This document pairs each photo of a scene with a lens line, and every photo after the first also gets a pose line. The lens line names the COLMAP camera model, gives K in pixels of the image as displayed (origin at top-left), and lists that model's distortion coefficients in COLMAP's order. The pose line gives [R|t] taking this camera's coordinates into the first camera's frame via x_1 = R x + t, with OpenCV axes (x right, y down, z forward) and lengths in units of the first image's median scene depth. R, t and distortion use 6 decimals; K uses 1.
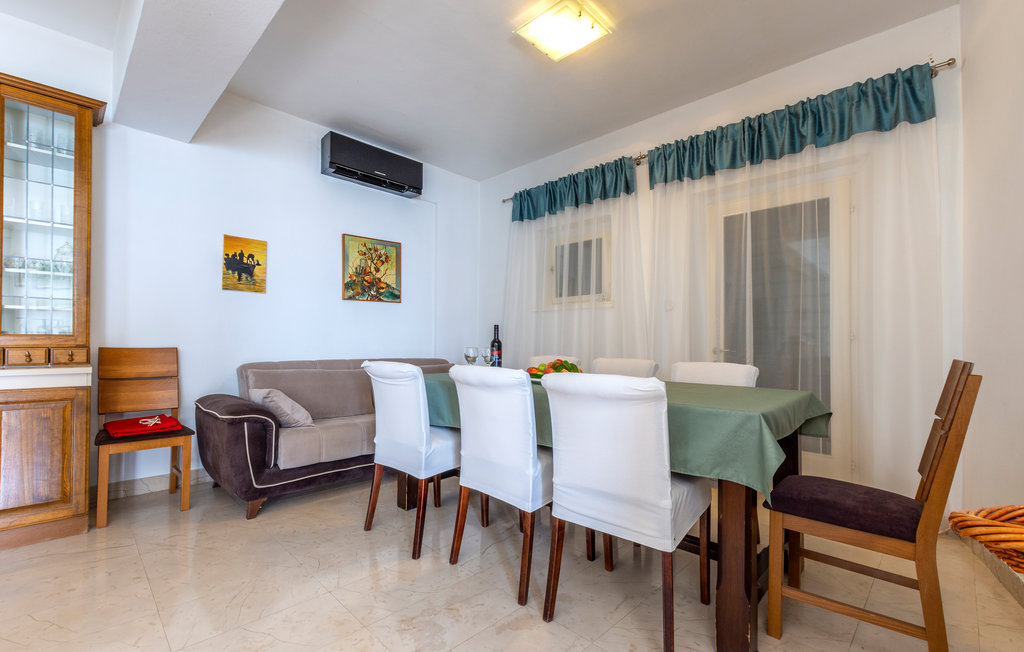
lens RADIAL K [[447.0, 0, 502.8], [0, 447.0, 338.9], [0, 0, 1]] dist [0.003392, 0.000582]
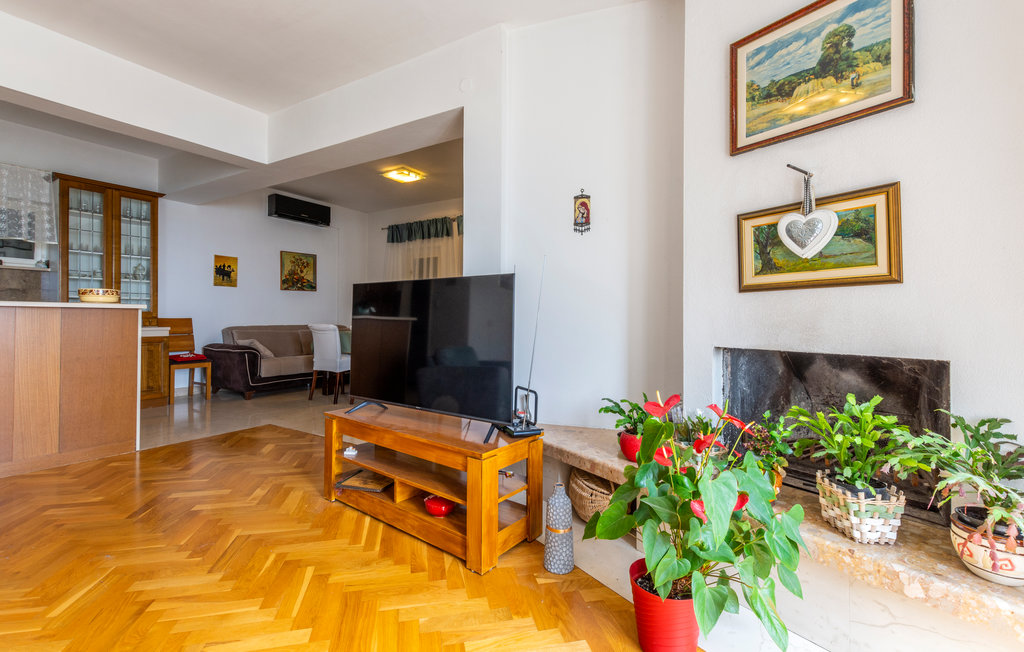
lens RADIAL K [[447.0, 0, 505.4], [0, 447.0, 313.6], [0, 0, 1]] dist [0.003392, 0.000582]
pose [[0.973884, 0.001909, 0.227038, 0.084265], [-0.002919, 0.999987, 0.004115, -0.007956], [-0.227028, -0.004670, 0.973877, -0.839148]]
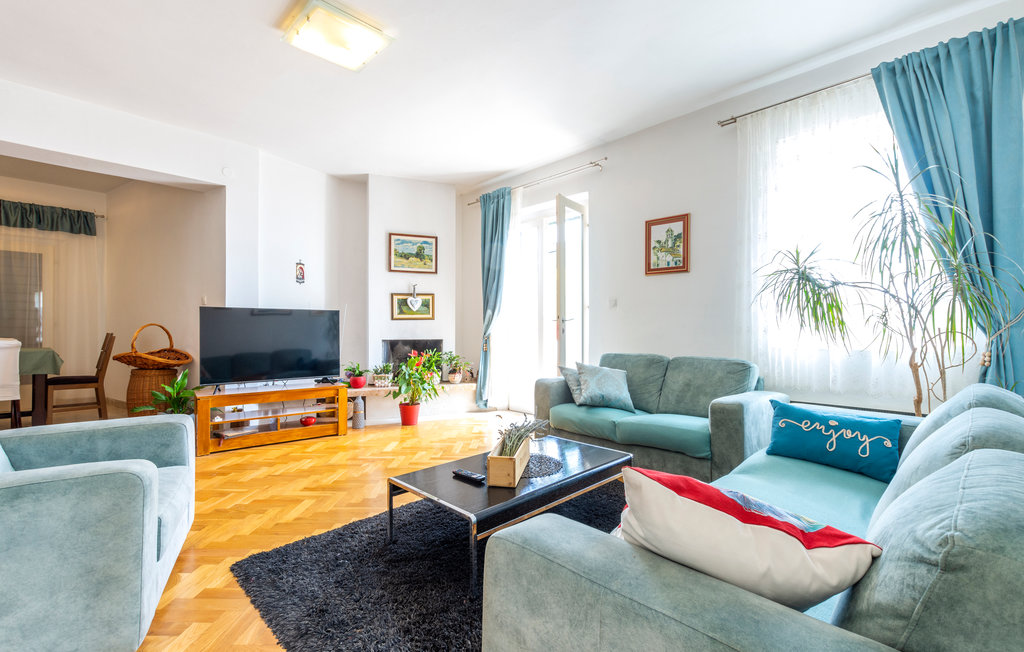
lens RADIAL K [[447.0, 0, 512.9], [0, 447.0, 323.8], [0, 0, 1]] dist [0.003392, 0.000582]
pose [[0.006513, -0.001114, 0.999978, -0.922336], [-0.012586, 0.999920, 0.001196, -0.023993], [-0.999900, -0.012593, 0.006499, -0.814034]]
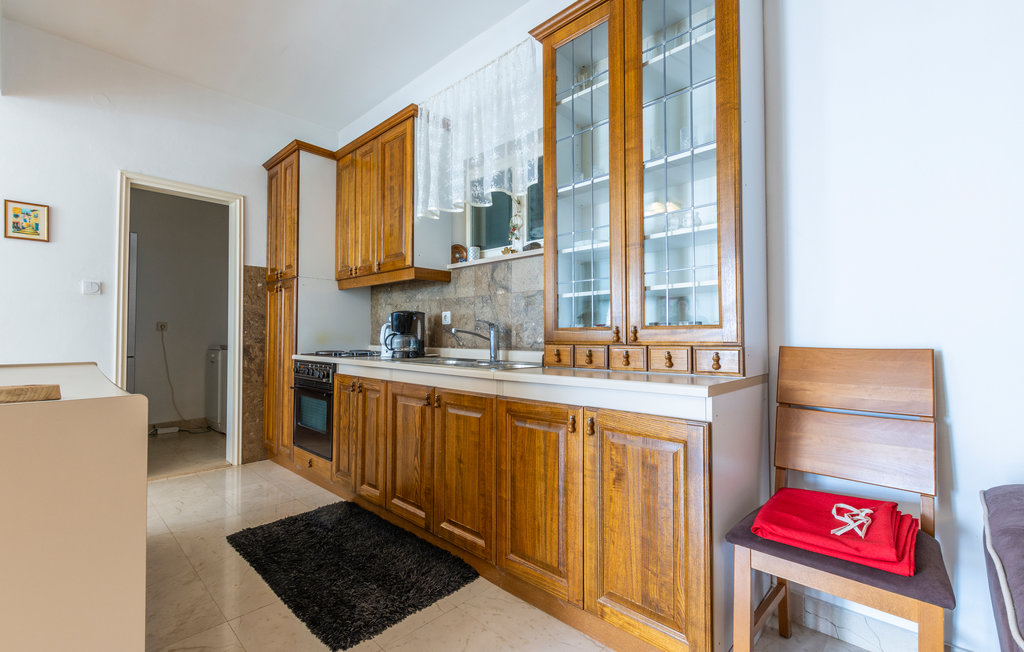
lens RADIAL K [[447.0, 0, 508.1], [0, 447.0, 322.1], [0, 0, 1]] dist [0.003392, 0.000582]
pose [[0.018880, -0.036110, -0.999169, -0.242542], [0.013675, 0.999263, -0.035855, 0.002761], [0.999728, -0.012986, 0.019360, 0.458230]]
